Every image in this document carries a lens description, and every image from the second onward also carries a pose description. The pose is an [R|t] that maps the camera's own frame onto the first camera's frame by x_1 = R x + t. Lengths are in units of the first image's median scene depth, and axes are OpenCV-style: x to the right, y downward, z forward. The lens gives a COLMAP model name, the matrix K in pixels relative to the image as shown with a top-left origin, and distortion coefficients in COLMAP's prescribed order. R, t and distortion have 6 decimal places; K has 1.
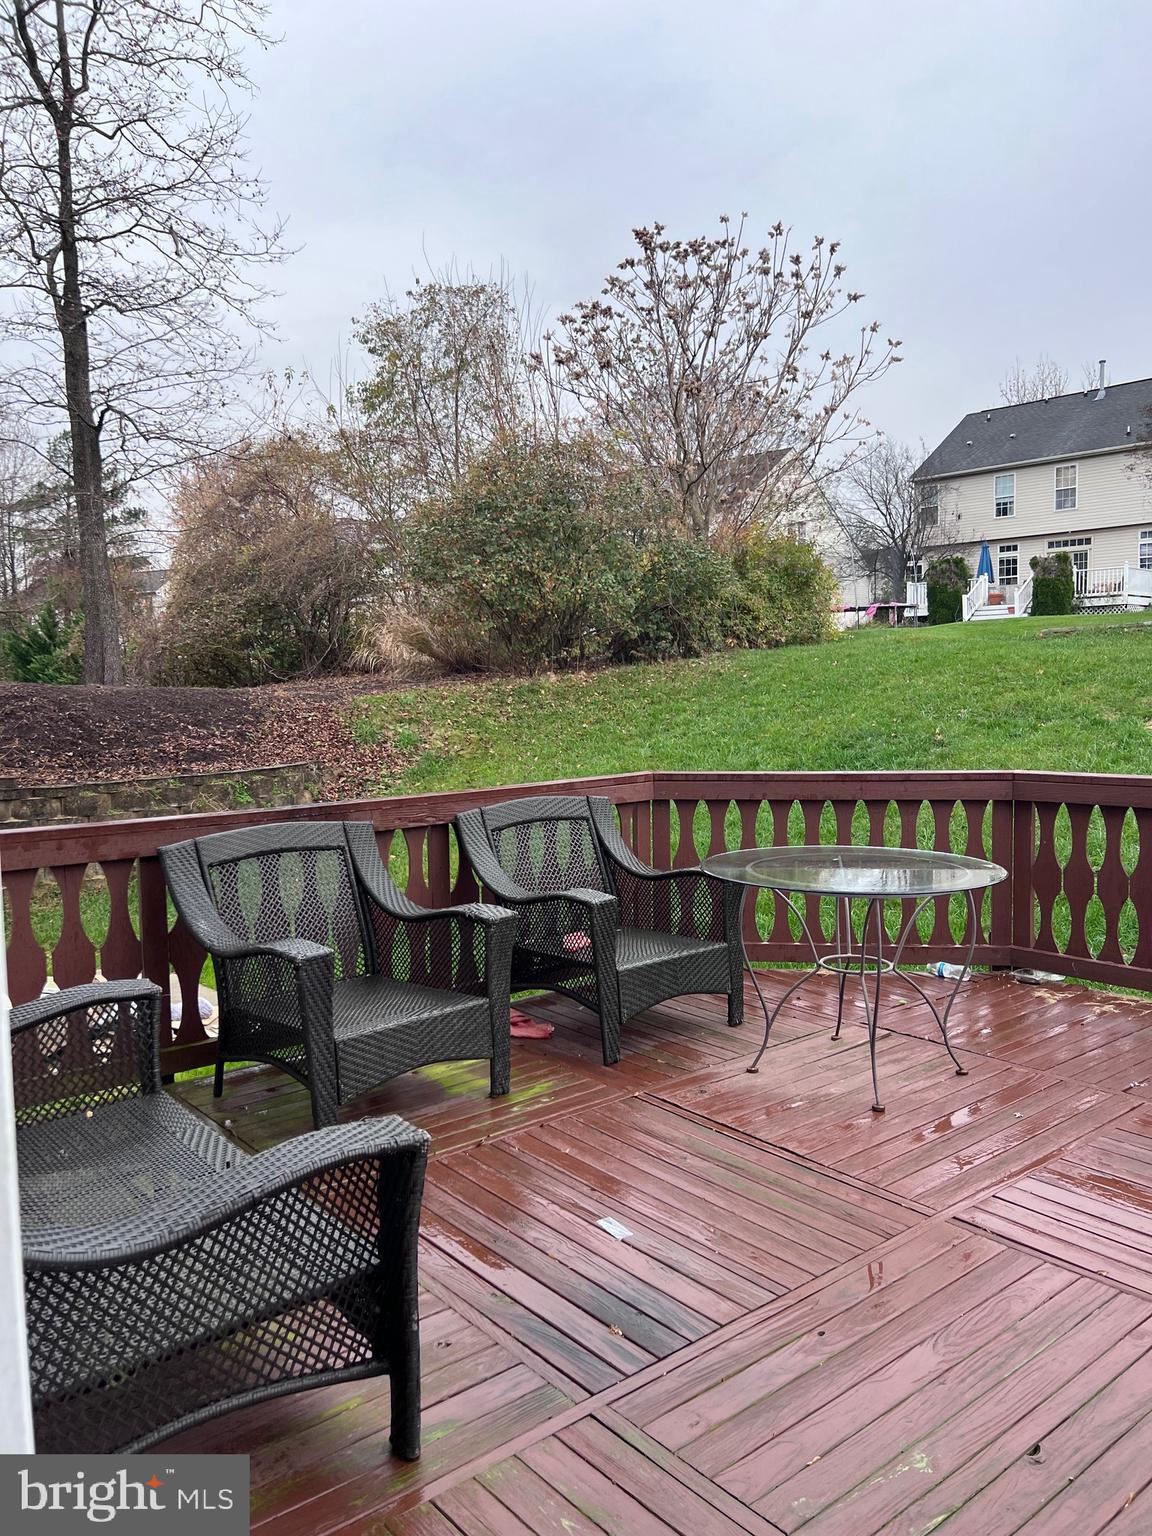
lens RADIAL K [[1155.8, 0, 576.3], [0, 1155.8, 765.2], [0, 0, 1]] dist [0.063104, -0.065591]
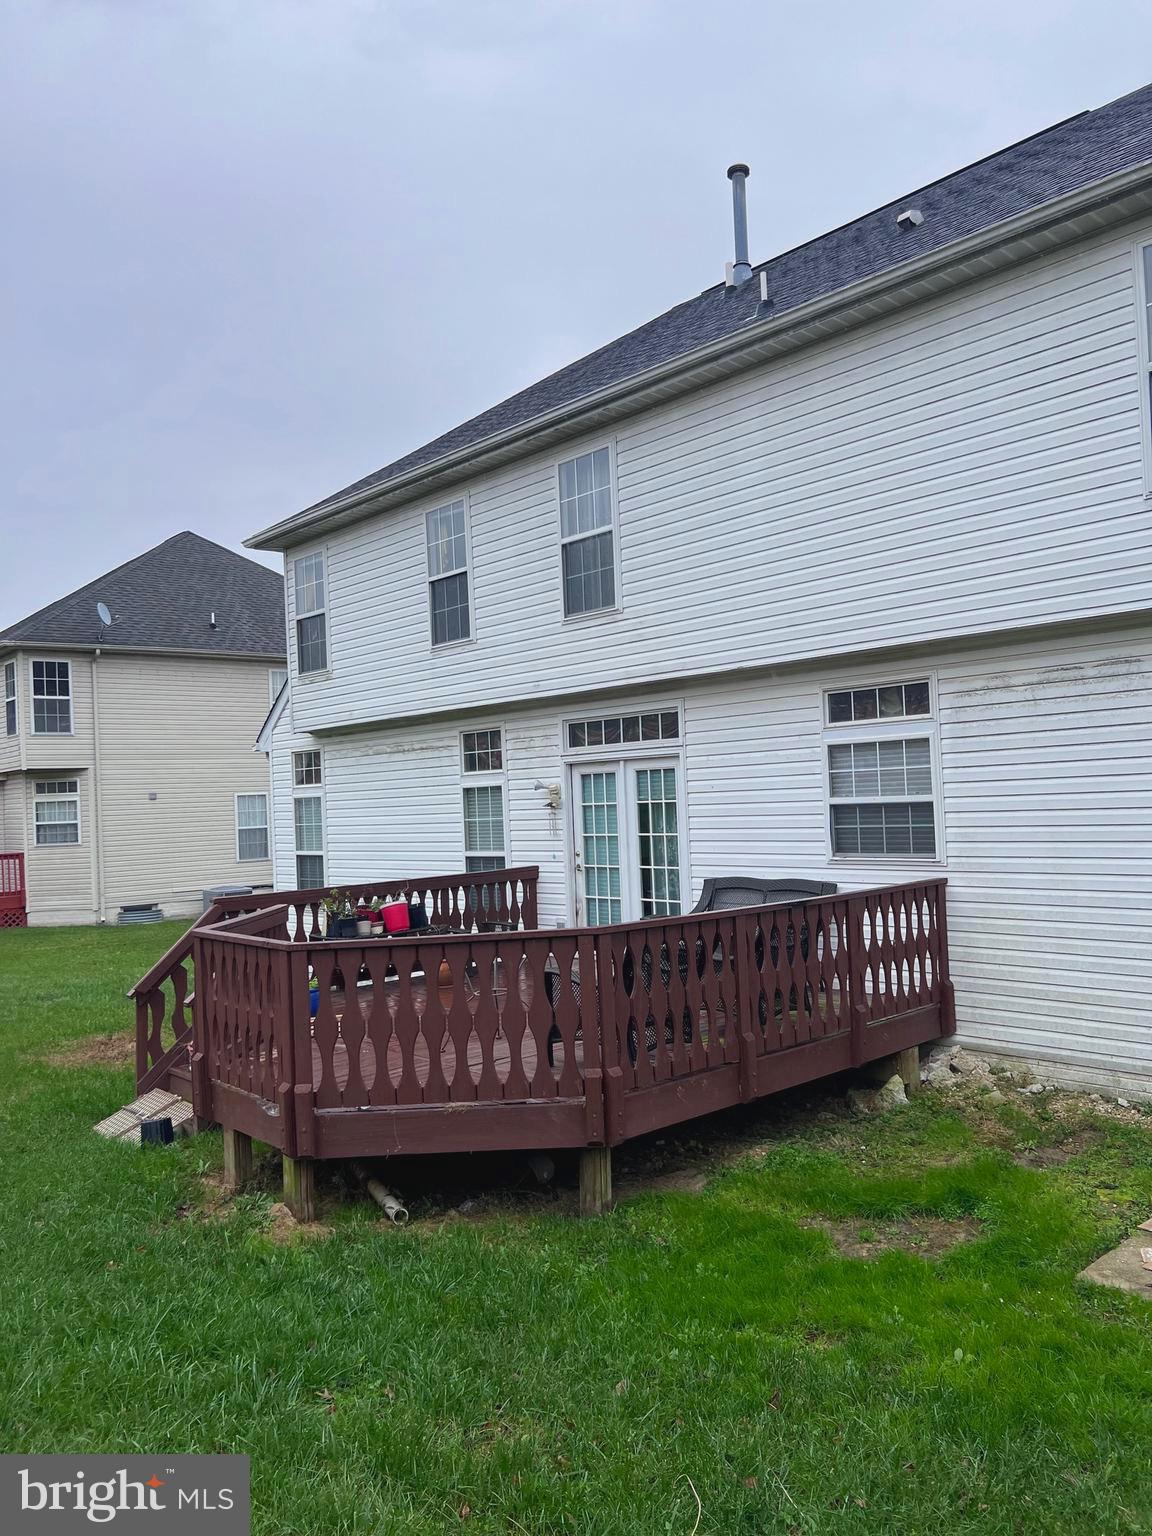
lens RADIAL K [[1155.8, 0, 567.3], [0, 1155.8, 764.5], [0, 0, 1]] dist [0.063104, -0.065591]
pose [[0.998150, -0.034590, 0.049995, 0.432462], [0.039343, 0.994463, -0.097441, -0.169908], [-0.046348, 0.099228, 0.993985, 0.792222]]
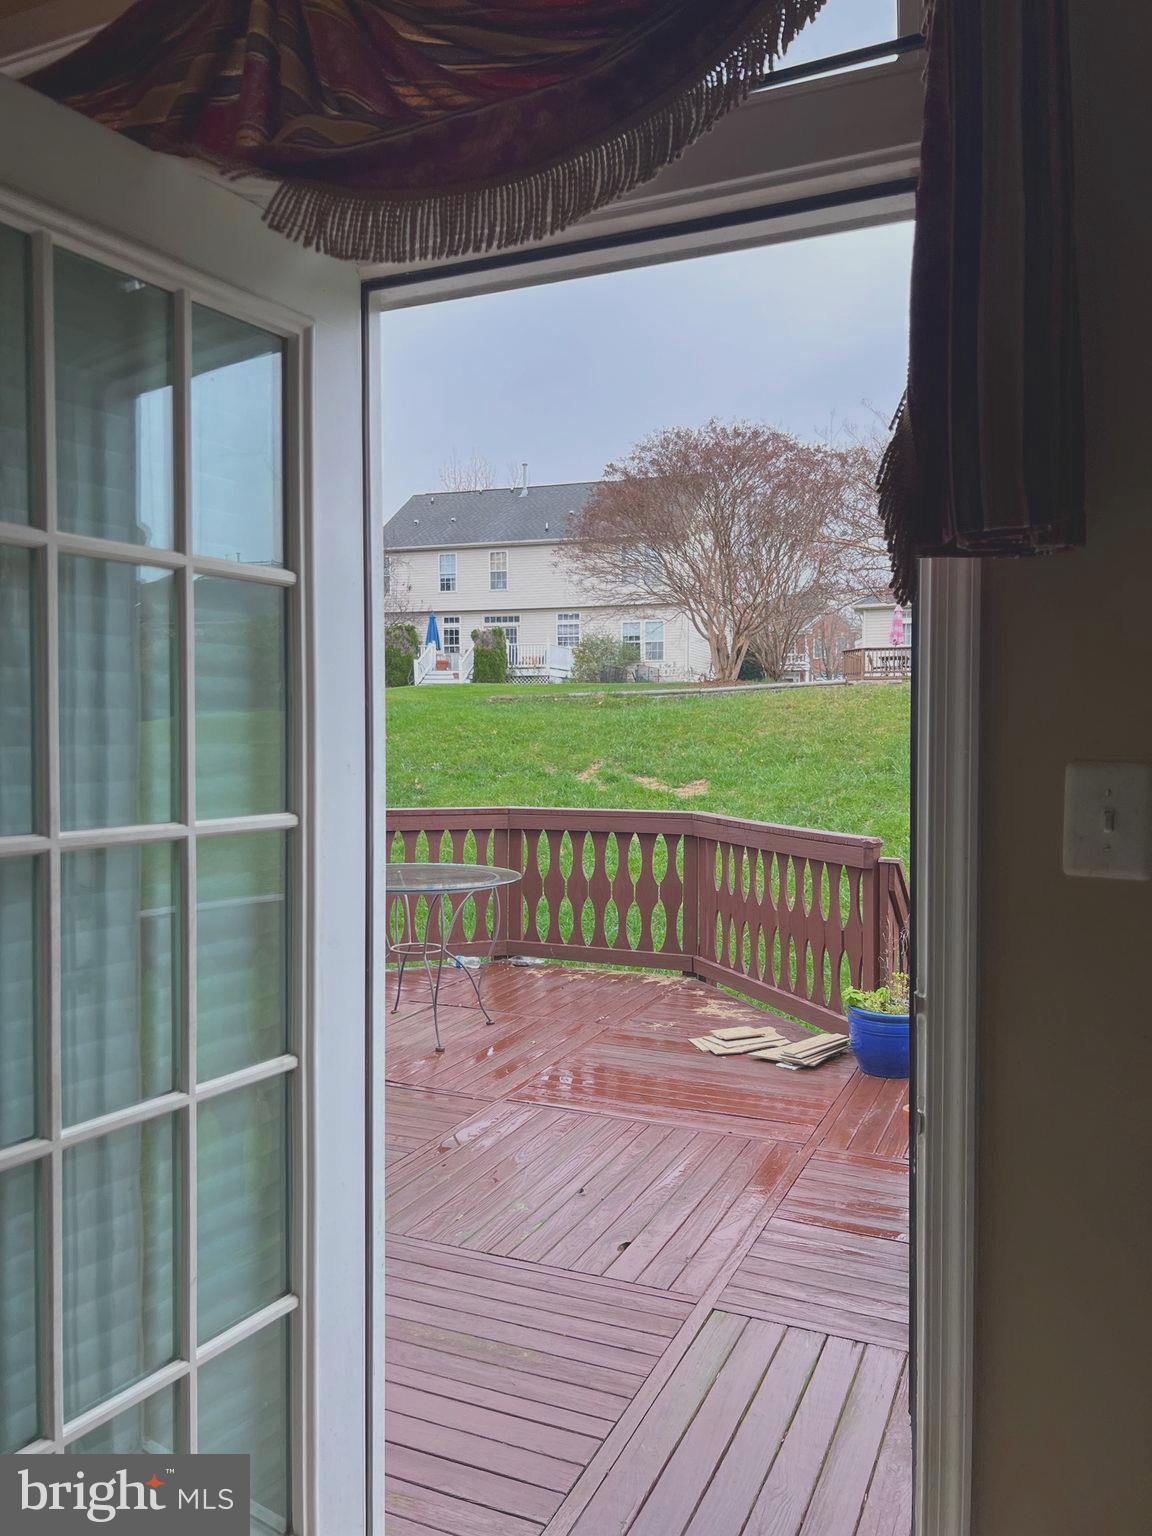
lens RADIAL K [[1155.8, 0, 573.6], [0, 1155.8, 769.5], [0, 0, 1]] dist [0.063104, -0.065591]
pose [[0.892908, 0.007875, 0.450170, -0.022997], [0.011845, 0.999090, -0.040972, 0.002736], [-0.450083, 0.041917, 0.892002, -0.031424]]
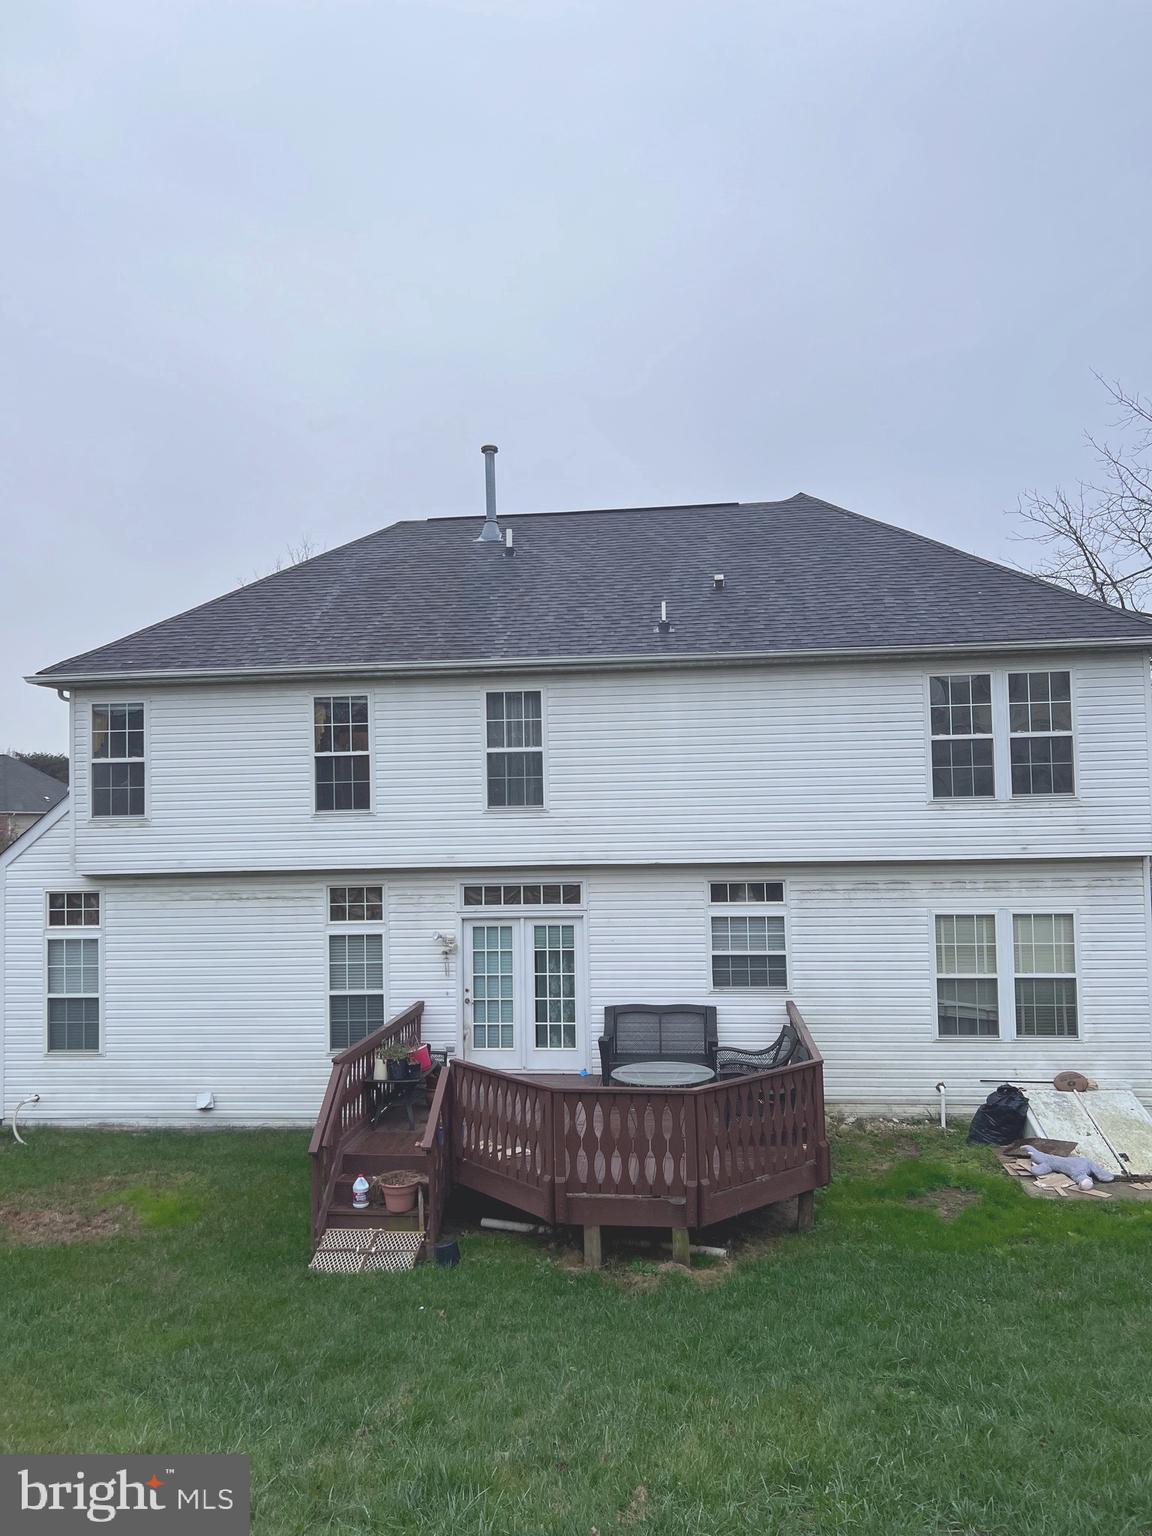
lens RADIAL K [[1155.8, 0, 591.3], [0, 1155.8, 760.8], [0, 0, 1]] dist [0.063104, -0.065591]
pose [[0.701975, 0.033296, 0.711423, 0.188210], [0.062465, 0.992179, -0.108072, -0.209594], [-0.709457, 0.120303, 0.694405, 0.789351]]
